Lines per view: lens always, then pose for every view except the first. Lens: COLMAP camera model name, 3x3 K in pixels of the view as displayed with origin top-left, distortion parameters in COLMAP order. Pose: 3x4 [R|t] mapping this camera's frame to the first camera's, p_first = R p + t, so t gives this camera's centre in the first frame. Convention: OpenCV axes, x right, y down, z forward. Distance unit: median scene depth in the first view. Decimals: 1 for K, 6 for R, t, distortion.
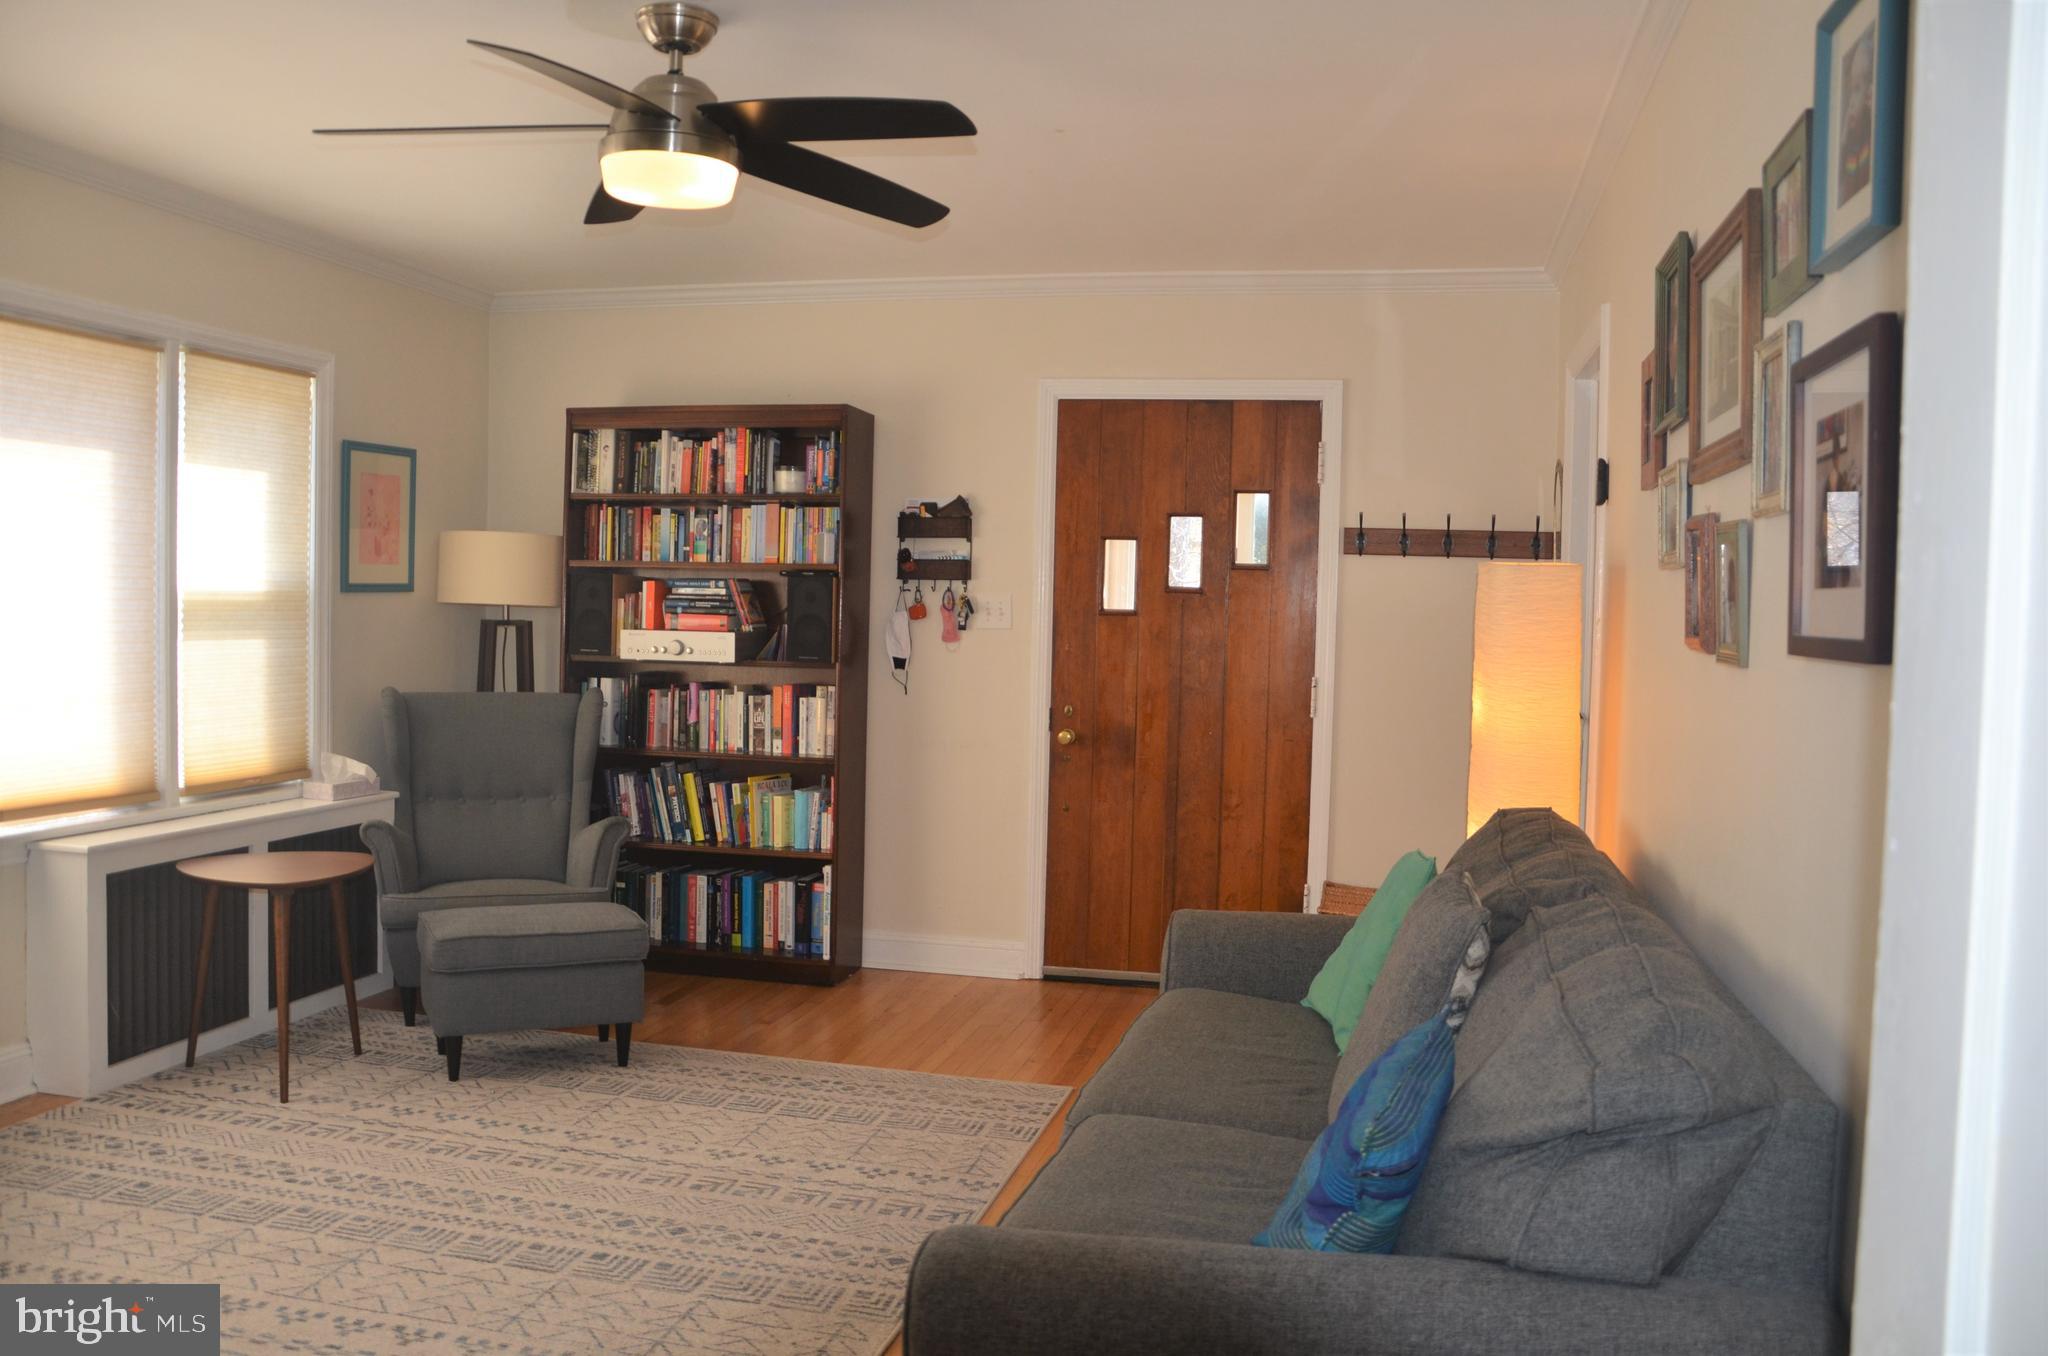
lens RADIAL K [[1662.2, 0, 1026.6], [0, 1662.2, 677.7], [0, 0, 1]] dist [-0.150266, 0.155983]
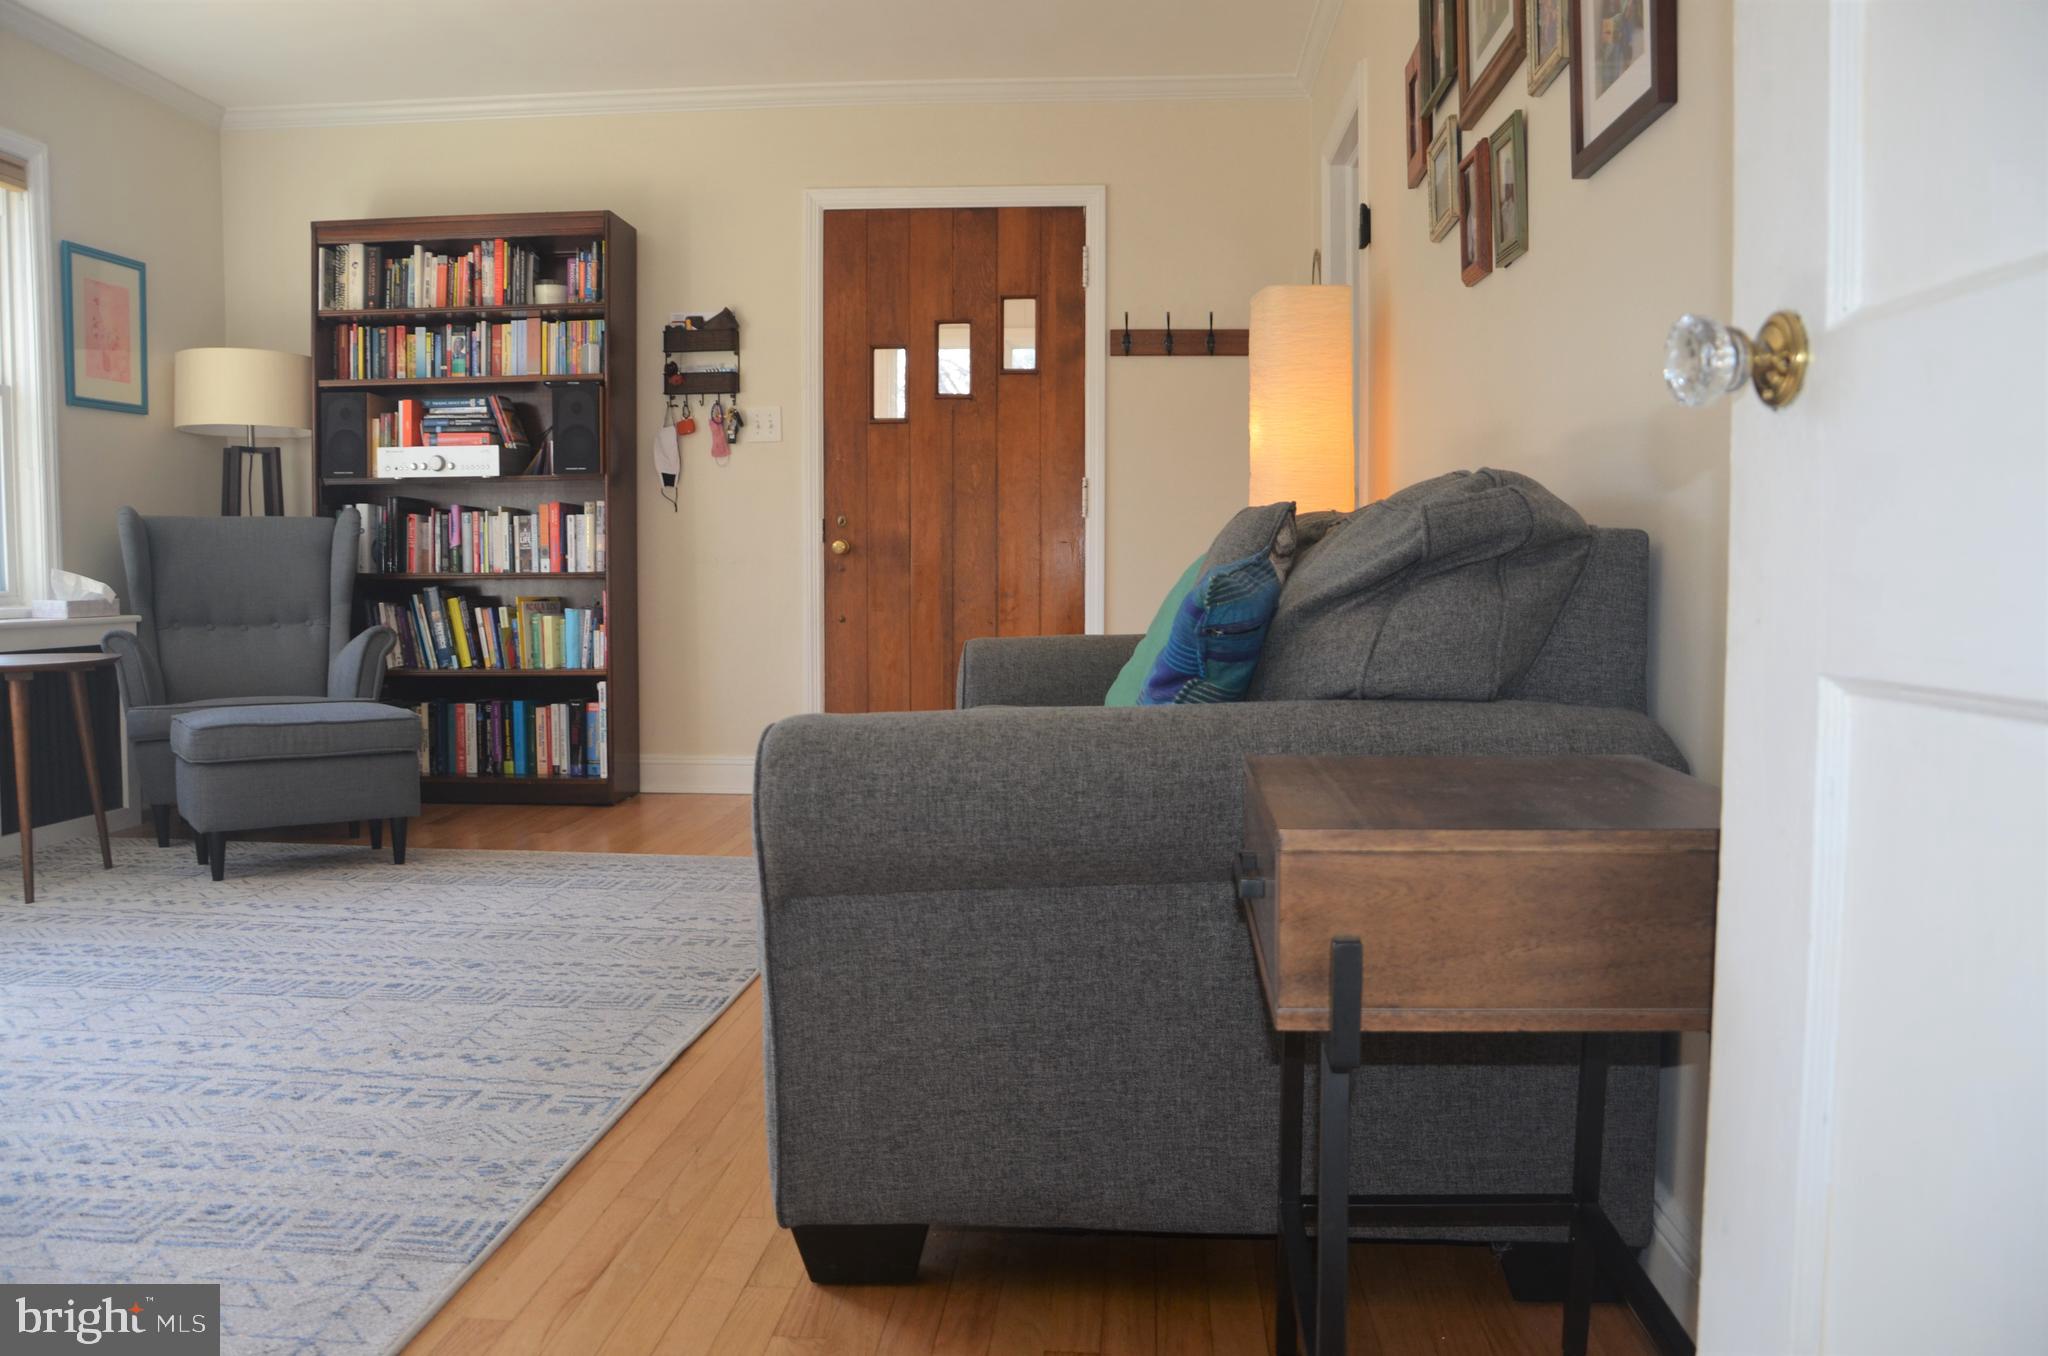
lens RADIAL K [[1662.2, 0, 1026.6], [0, 1662.2, 677.7], [0, 0, 1]] dist [-0.150266, 0.155983]
pose [[0.987791, -0.034269, 0.151970, -0.019987], [0.031693, 0.999311, 0.019340, 0.099082], [-0.152528, -0.014287, 0.988196, -0.000062]]
